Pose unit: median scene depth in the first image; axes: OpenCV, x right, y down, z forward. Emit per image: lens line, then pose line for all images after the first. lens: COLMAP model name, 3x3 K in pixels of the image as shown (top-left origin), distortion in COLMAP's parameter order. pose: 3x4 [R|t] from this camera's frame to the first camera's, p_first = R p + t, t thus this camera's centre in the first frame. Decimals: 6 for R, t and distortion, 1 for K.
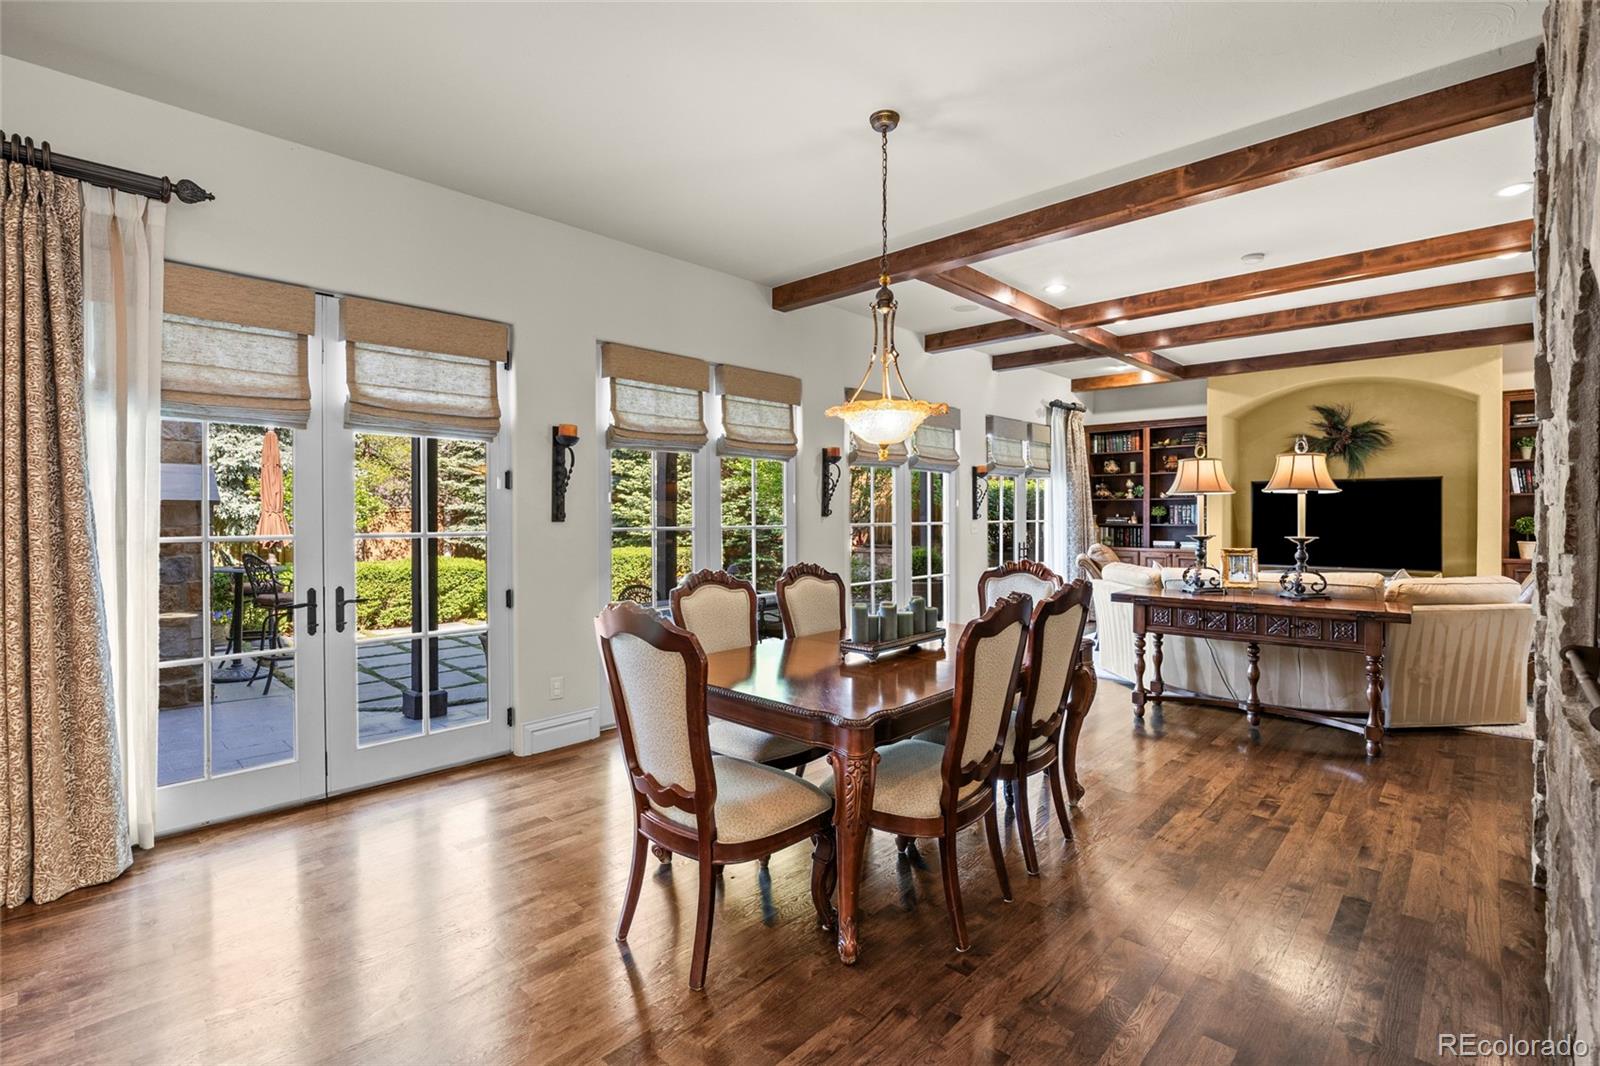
lens RADIAL K [[742.8, 0, 801.3], [0, 742.8, 521.6], [0, 0, 1]] dist [-0.002598, -0.000039]
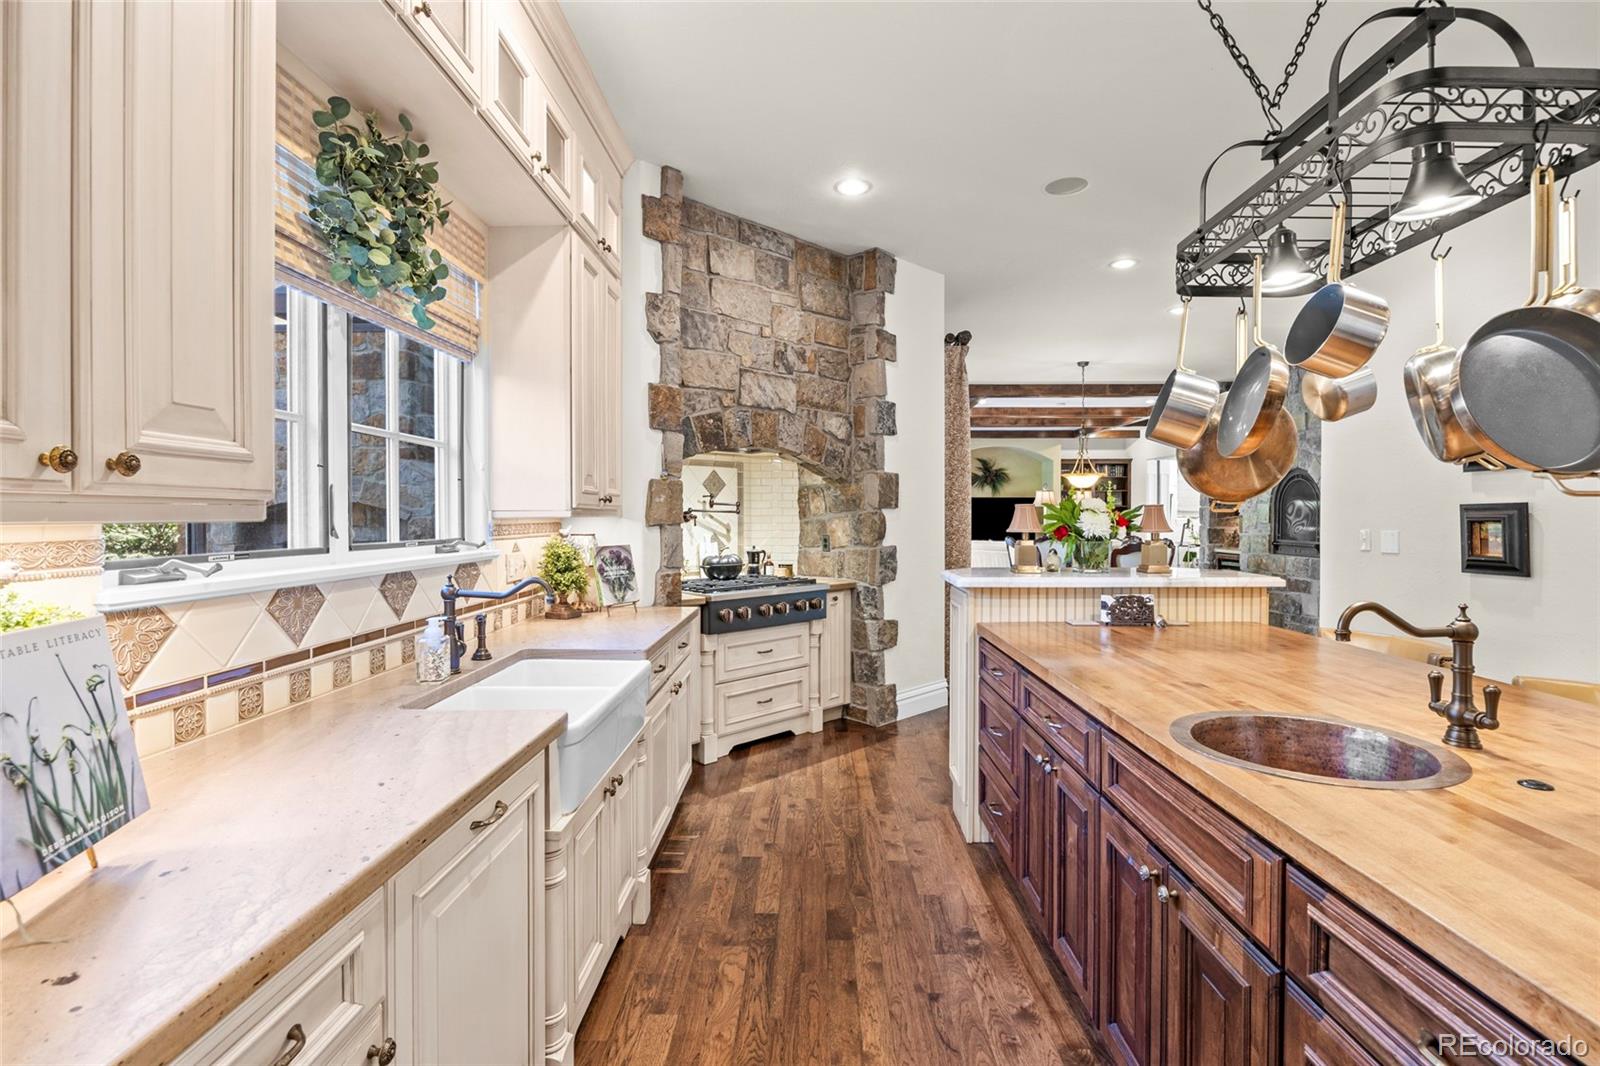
lens RADIAL K [[742.8, 0, 801.3], [0, 742.8, 521.6], [0, 0, 1]] dist [-0.002598, -0.000039]
pose [[0.741349, -0.003489, 0.671110, -0.950115], [0.004450, 0.999990, 0.000284, 0.003908], [-0.671105, 0.002776, 0.741357, -0.107136]]
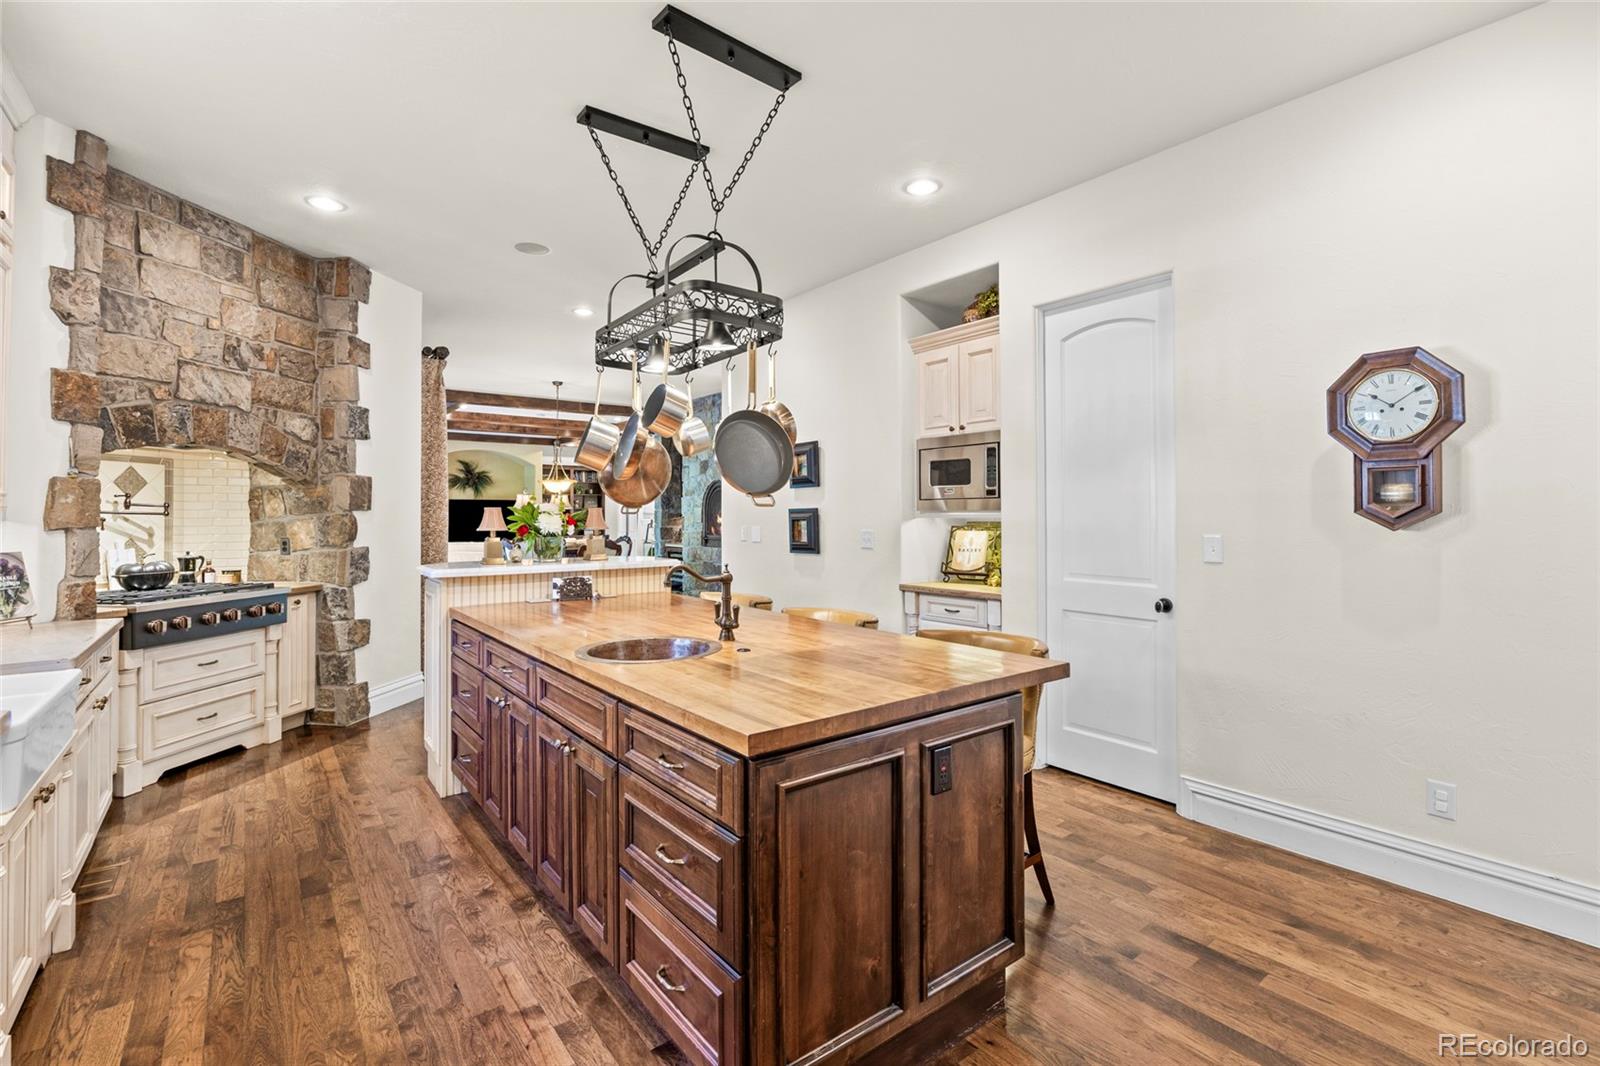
lens RADIAL K [[716.2, 0, 806.0], [0, 716.2, 504.0], [0, 0, 1]] dist [-0.019053, 0.001599]
pose [[0.150936, 0.018632, 0.988368, -1.011601], [0.011954, 0.999715, -0.020672, 0.004785], [-0.988471, 0.014935, 0.150671, -0.155503]]
